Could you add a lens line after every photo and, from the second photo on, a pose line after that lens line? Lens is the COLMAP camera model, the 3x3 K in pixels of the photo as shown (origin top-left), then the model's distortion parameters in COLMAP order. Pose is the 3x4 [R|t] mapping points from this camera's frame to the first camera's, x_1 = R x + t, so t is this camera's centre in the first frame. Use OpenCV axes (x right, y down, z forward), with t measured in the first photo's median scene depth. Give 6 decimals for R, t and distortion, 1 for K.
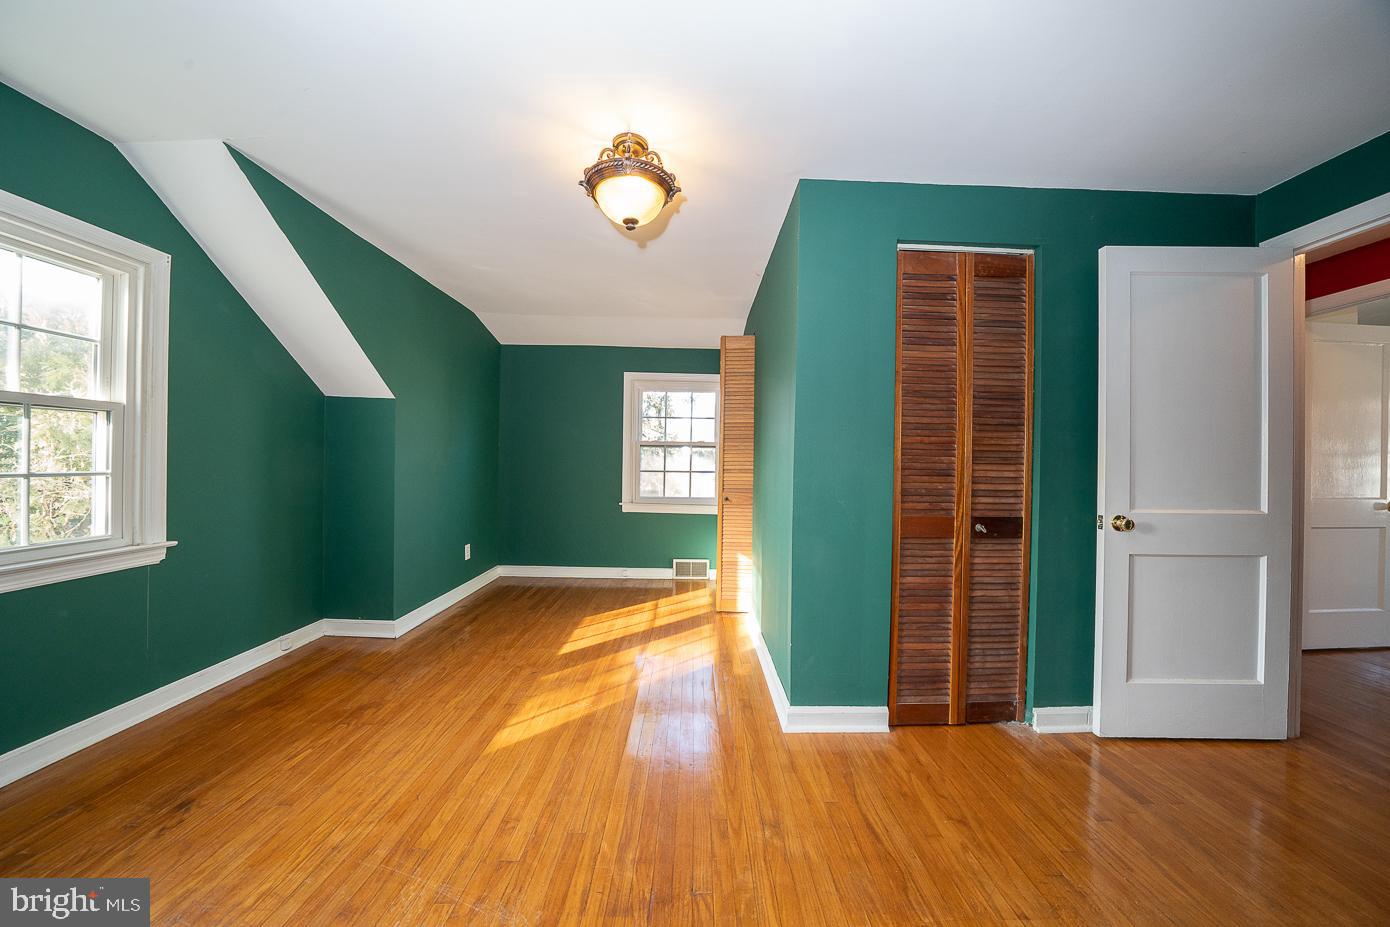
lens RADIAL K [[480.2, 0, 697.0], [0, 480.2, 464.3], [0, 0, 1]] dist [-0.024277, 0.001529]
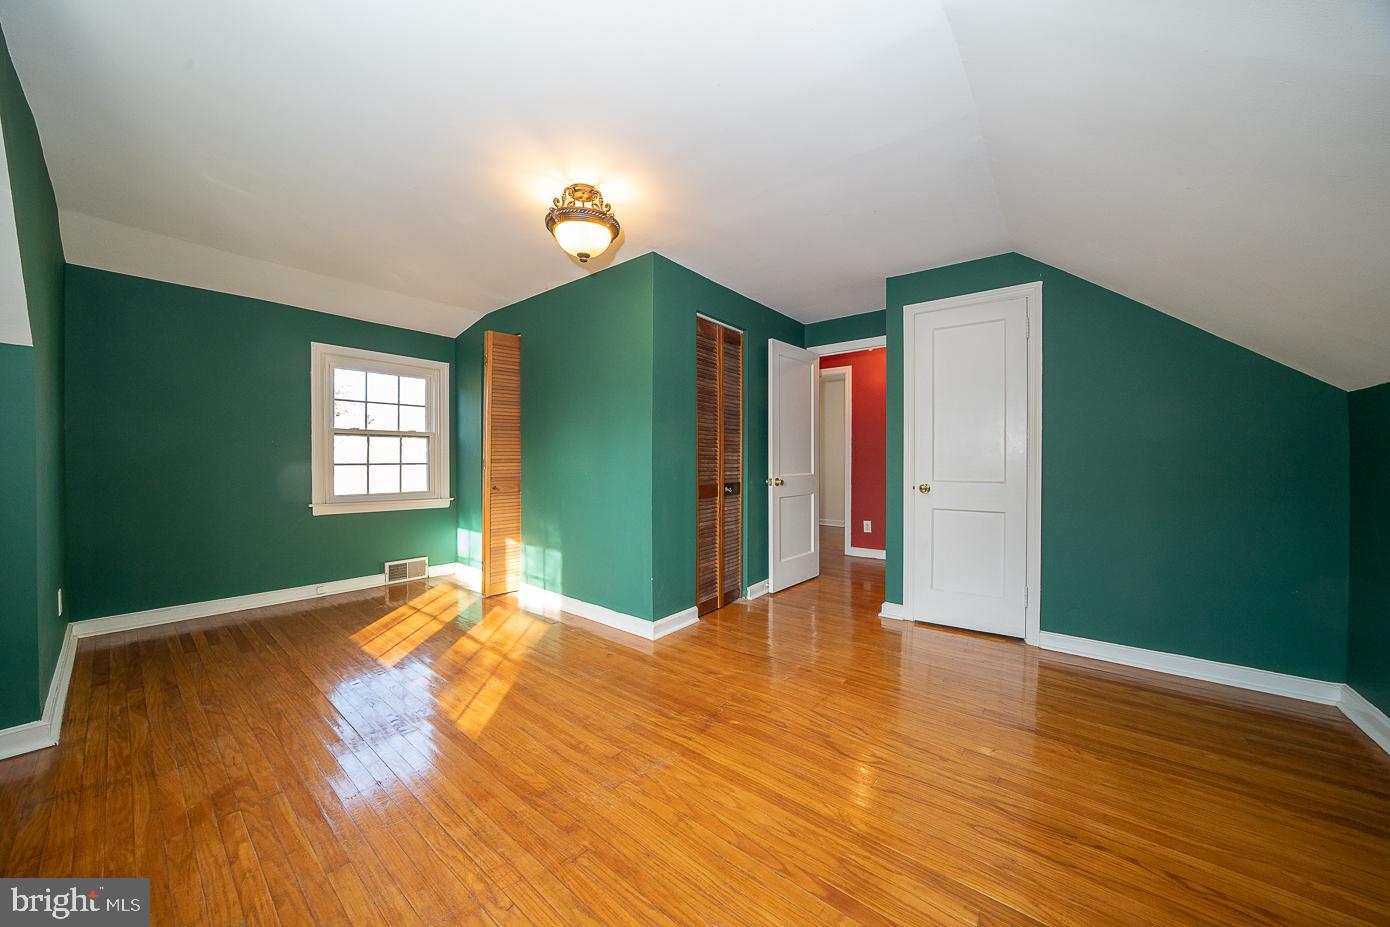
lens RADIAL K [[480.2, 0, 697.0], [0, 480.2, 464.3], [0, 0, 1]] dist [-0.024277, 0.001529]
pose [[0.632337, -0.022928, 0.774354, -0.797201], [0.010155, 0.999721, 0.021308, 0.005281], [-0.774627, -0.005611, 0.632394, -0.005421]]
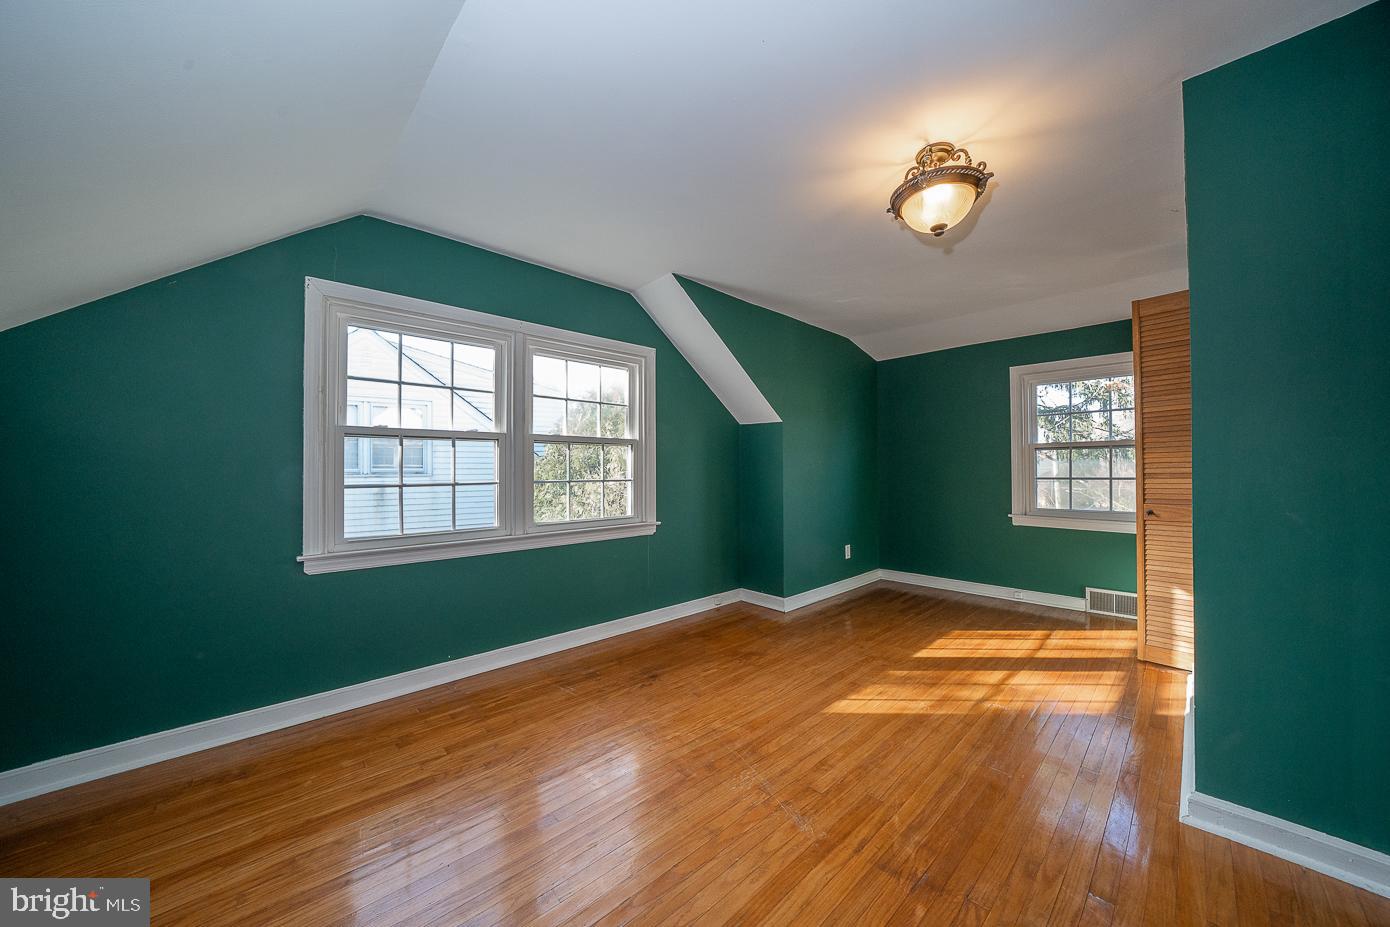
lens RADIAL K [[480.2, 0, 697.0], [0, 480.2, 464.3], [0, 0, 1]] dist [-0.024277, 0.001529]
pose [[0.680755, -0.030685, -0.731868, 0.203872], [0.012010, 0.999455, -0.030732, 0.016664], [0.732413, 0.012131, 0.680753, -0.050741]]
